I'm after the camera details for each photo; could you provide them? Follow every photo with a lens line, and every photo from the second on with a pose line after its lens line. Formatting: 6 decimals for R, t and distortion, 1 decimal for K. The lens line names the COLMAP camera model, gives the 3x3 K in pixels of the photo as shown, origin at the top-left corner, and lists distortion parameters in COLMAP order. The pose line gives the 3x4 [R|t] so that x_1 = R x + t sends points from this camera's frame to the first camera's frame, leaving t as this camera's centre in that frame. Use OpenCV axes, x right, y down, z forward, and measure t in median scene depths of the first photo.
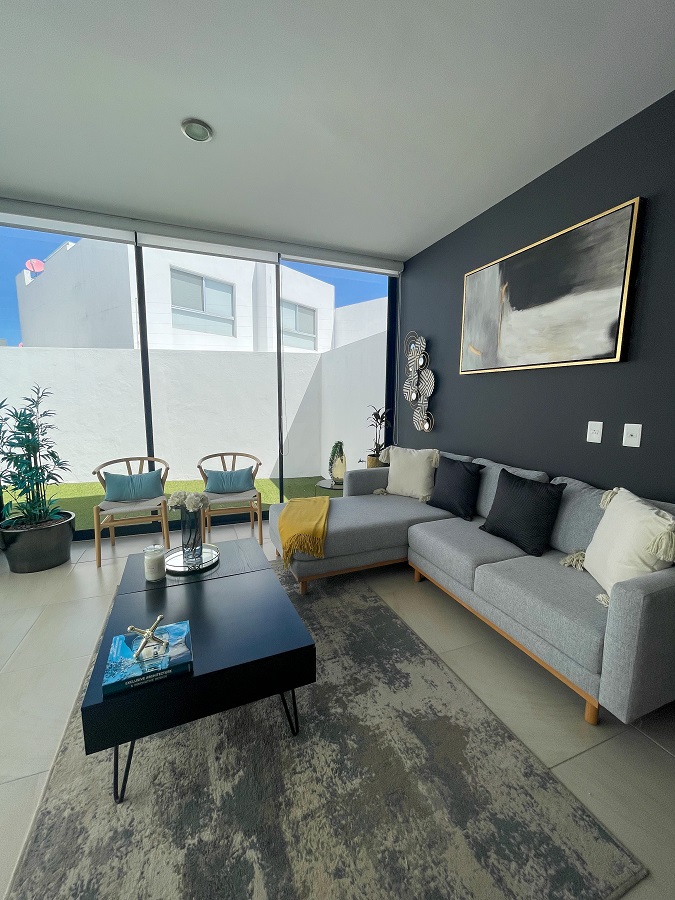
lens RADIAL K [[363.0, 0, 337.5], [0, 363.0, 450.0], [0, 0, 1]] dist [0.003195, 0.000250]
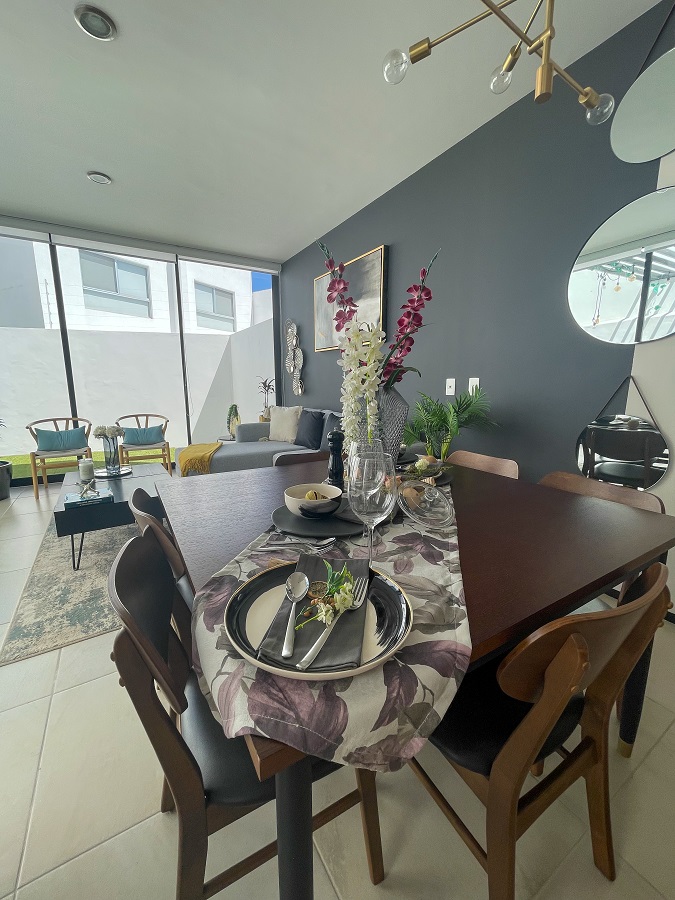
lens RADIAL K [[364.9, 0, 337.5], [0, 364.9, 450.0], [0, 0, 1]] dist [-0.000145, 0.000136]
pose [[0.985624, -0.039813, 0.164197, 0.162038], [0.032784, 0.998435, 0.045303, 0.100616], [-0.165744, -0.039269, 0.985387, -0.379674]]
